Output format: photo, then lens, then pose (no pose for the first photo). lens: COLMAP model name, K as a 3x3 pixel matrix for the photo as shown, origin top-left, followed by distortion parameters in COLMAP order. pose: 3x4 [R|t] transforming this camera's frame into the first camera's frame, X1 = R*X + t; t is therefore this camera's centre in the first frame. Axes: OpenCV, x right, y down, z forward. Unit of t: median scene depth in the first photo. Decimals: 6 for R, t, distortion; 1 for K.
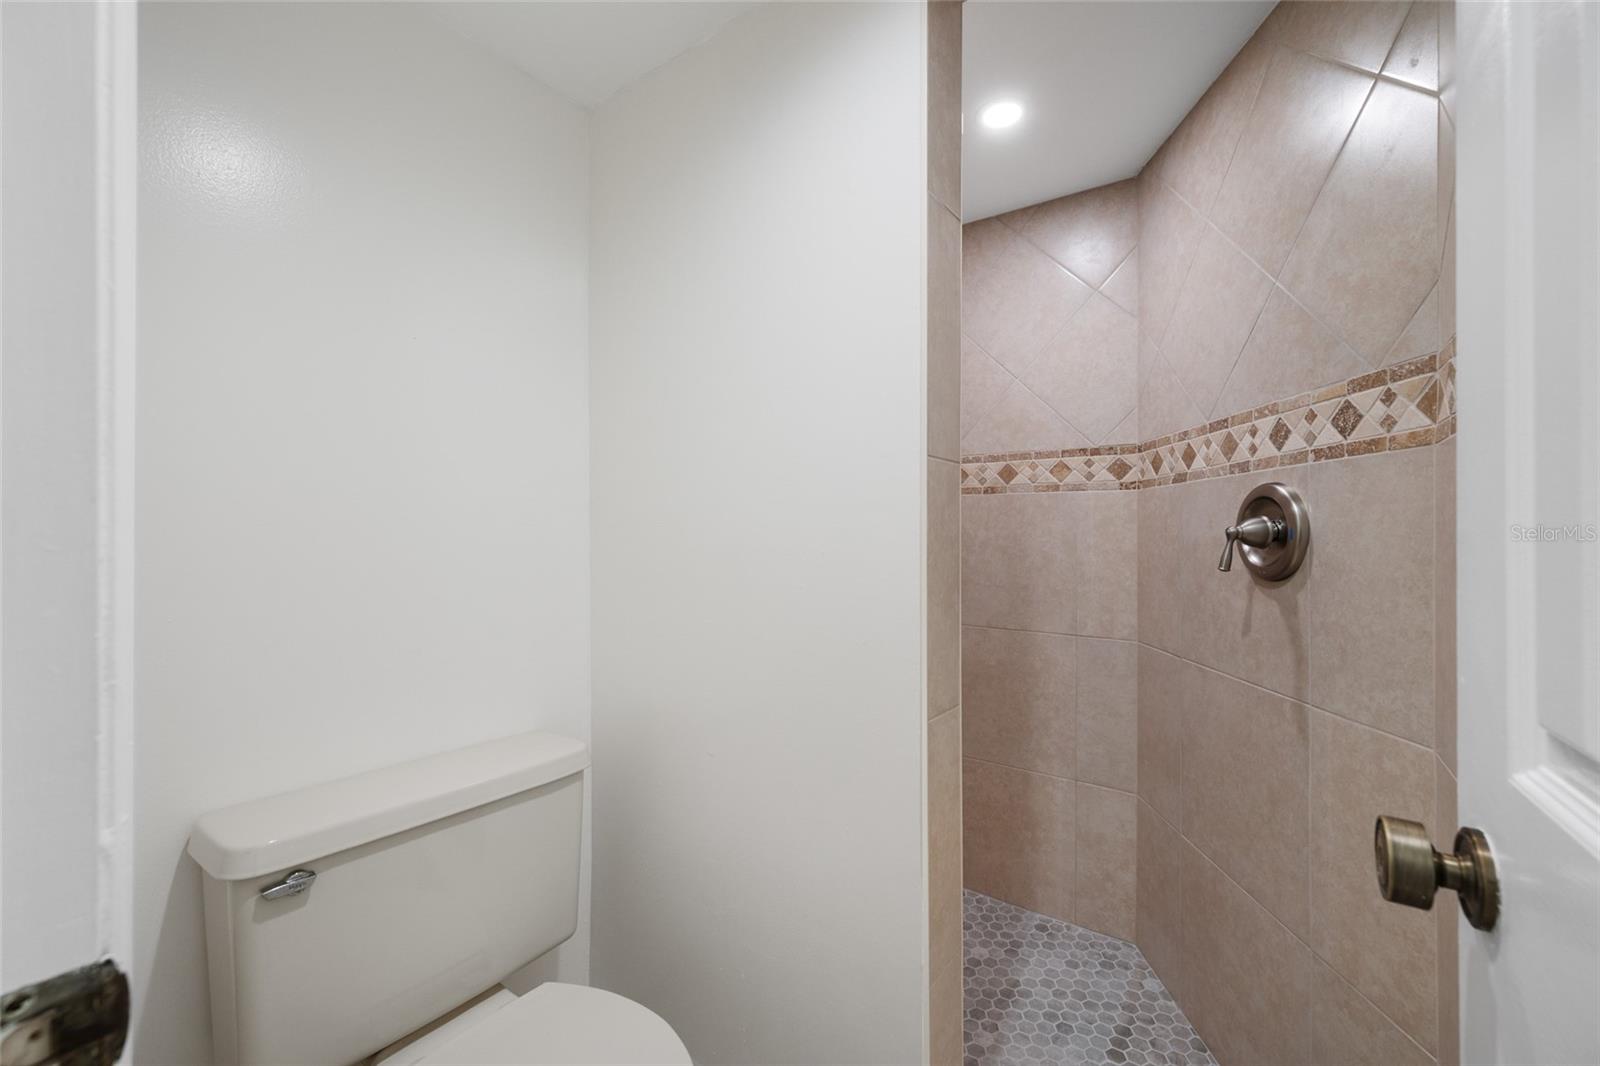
lens RADIAL K [[630.6, 0, 799.2], [0, 630.6, 522.3], [0, 0, 1]] dist [0.002492, 0.000377]
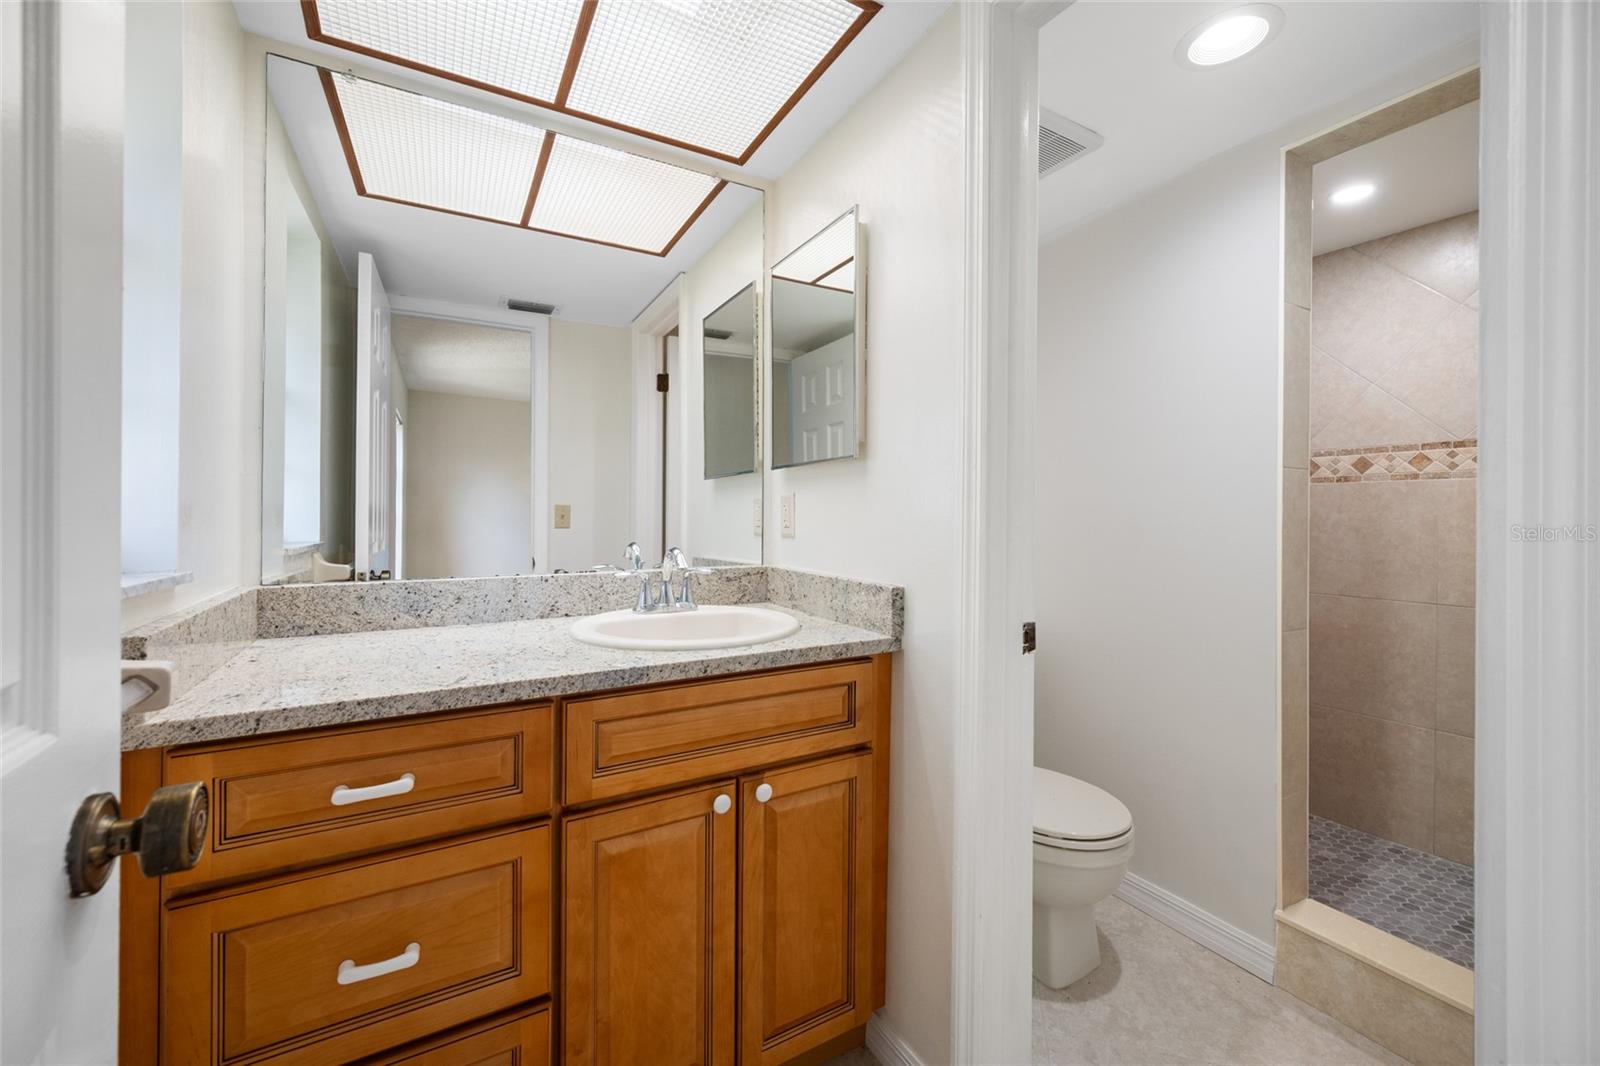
lens RADIAL K [[630.6, 0, 799.2], [0, 630.6, 522.3], [0, 0, 1]] dist [0.002492, 0.000377]
pose [[0.905636, -0.001081, -0.424055, -0.121038], [0.013646, 0.999553, 0.026594, -0.016381], [0.423836, -0.029871, 0.905246, -0.518778]]
